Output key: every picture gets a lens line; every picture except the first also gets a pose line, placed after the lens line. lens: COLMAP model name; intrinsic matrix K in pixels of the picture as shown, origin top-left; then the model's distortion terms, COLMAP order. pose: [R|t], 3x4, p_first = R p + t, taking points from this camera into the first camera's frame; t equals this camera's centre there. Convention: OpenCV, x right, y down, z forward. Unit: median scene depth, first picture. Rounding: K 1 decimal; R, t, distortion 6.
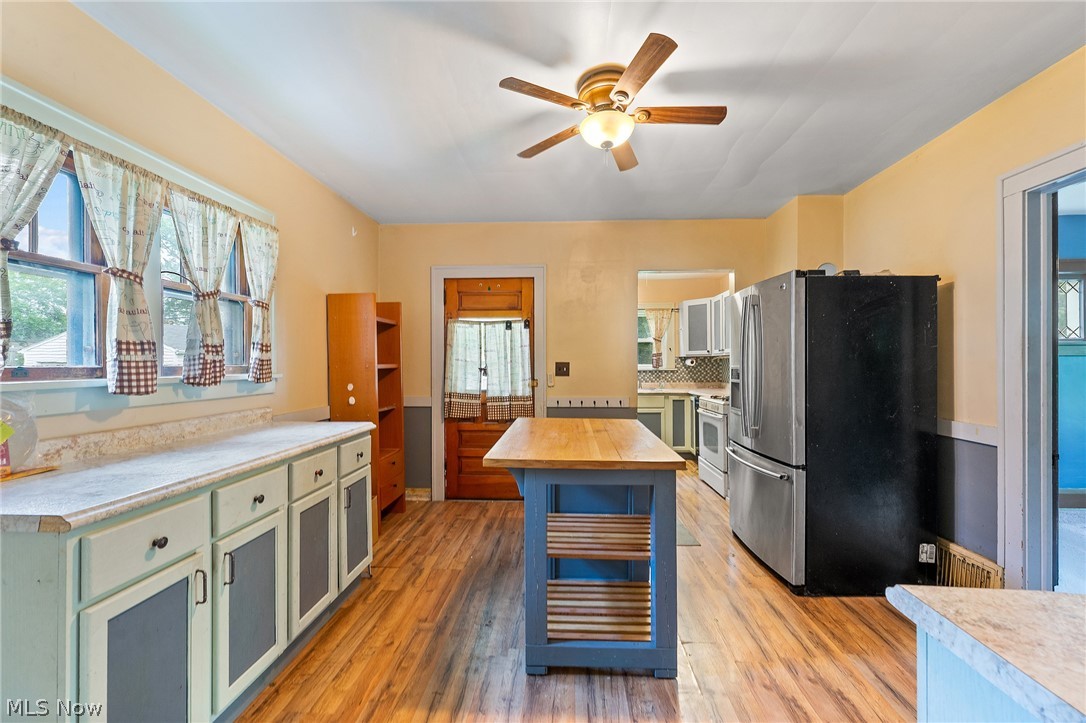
lens RADIAL K [[438.2, 0, 547.1], [0, 438.2, 363.6], [0, 0, 1]] dist [-0.001715, 0.000006]
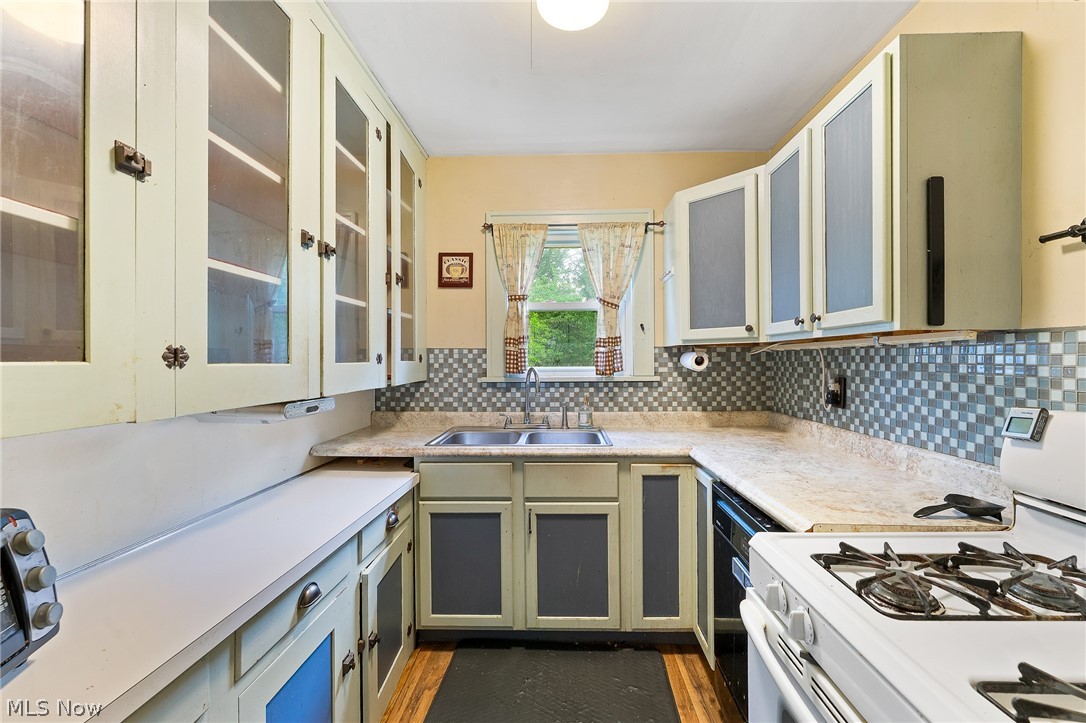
lens RADIAL K [[438.2, 0, 543.2], [0, 438.2, 357.9], [0, 0, 1]] dist [-0.001715, 0.000006]
pose [[0.999975, 0.001689, 0.006814, 0.191641], [-0.001661, 0.999990, -0.004119, -0.003653], [-0.006821, 0.004107, 0.999968, 0.614154]]
